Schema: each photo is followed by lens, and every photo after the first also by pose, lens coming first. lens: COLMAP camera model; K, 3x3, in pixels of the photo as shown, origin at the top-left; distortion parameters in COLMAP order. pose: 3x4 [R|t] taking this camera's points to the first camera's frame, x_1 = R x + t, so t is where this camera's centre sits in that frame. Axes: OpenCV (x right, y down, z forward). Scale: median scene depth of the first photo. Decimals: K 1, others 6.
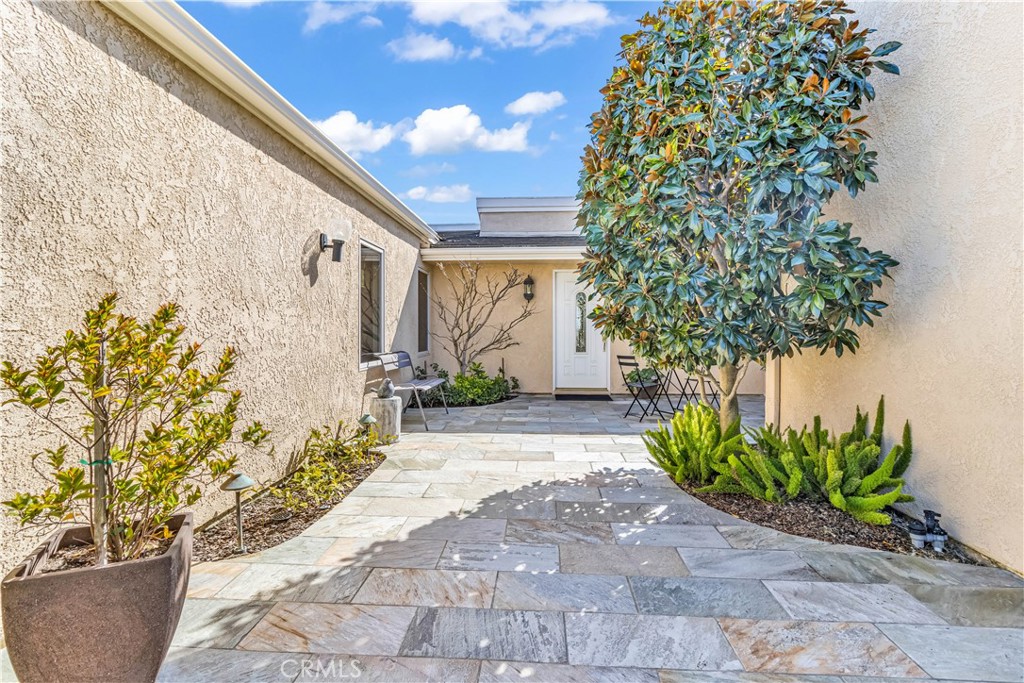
lens RADIAL K [[472.4, 0, 510.6], [0, 472.4, 339.0], [0, 0, 1]] dist [-0.001221, -0.000386]
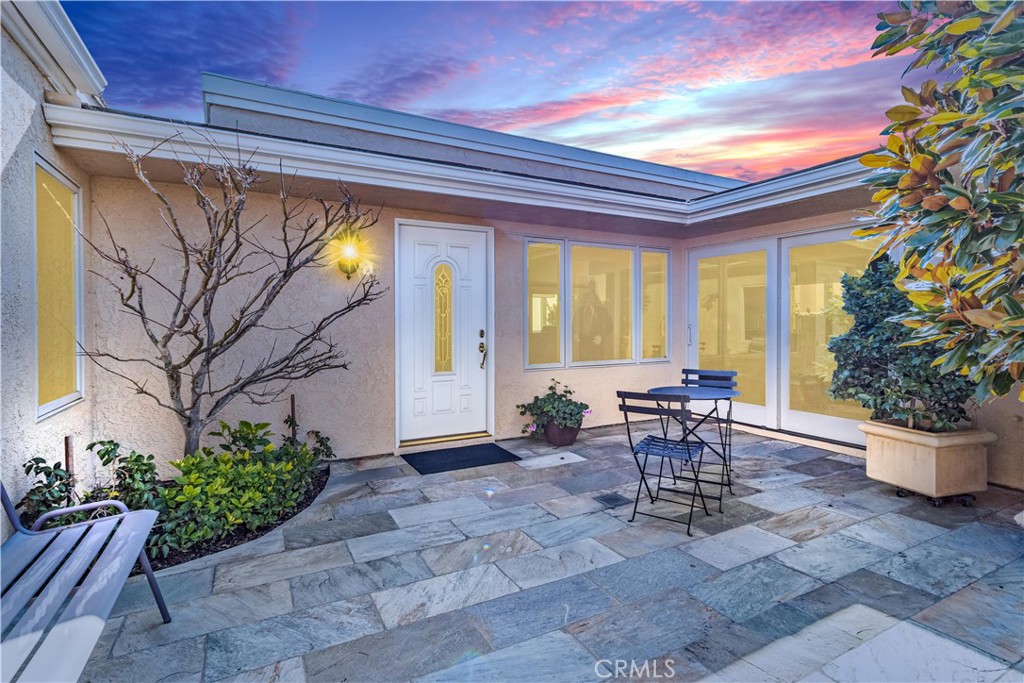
lens RADIAL K [[472.4, 0, 516.2], [0, 472.4, 333.3], [0, 0, 1]] dist [-0.001221, -0.000386]
pose [[0.843930, -0.015372, 0.536233, -0.088914], [0.016080, 0.999865, 0.003357, -0.020676], [-0.536212, 0.005789, 0.844064, 0.538005]]
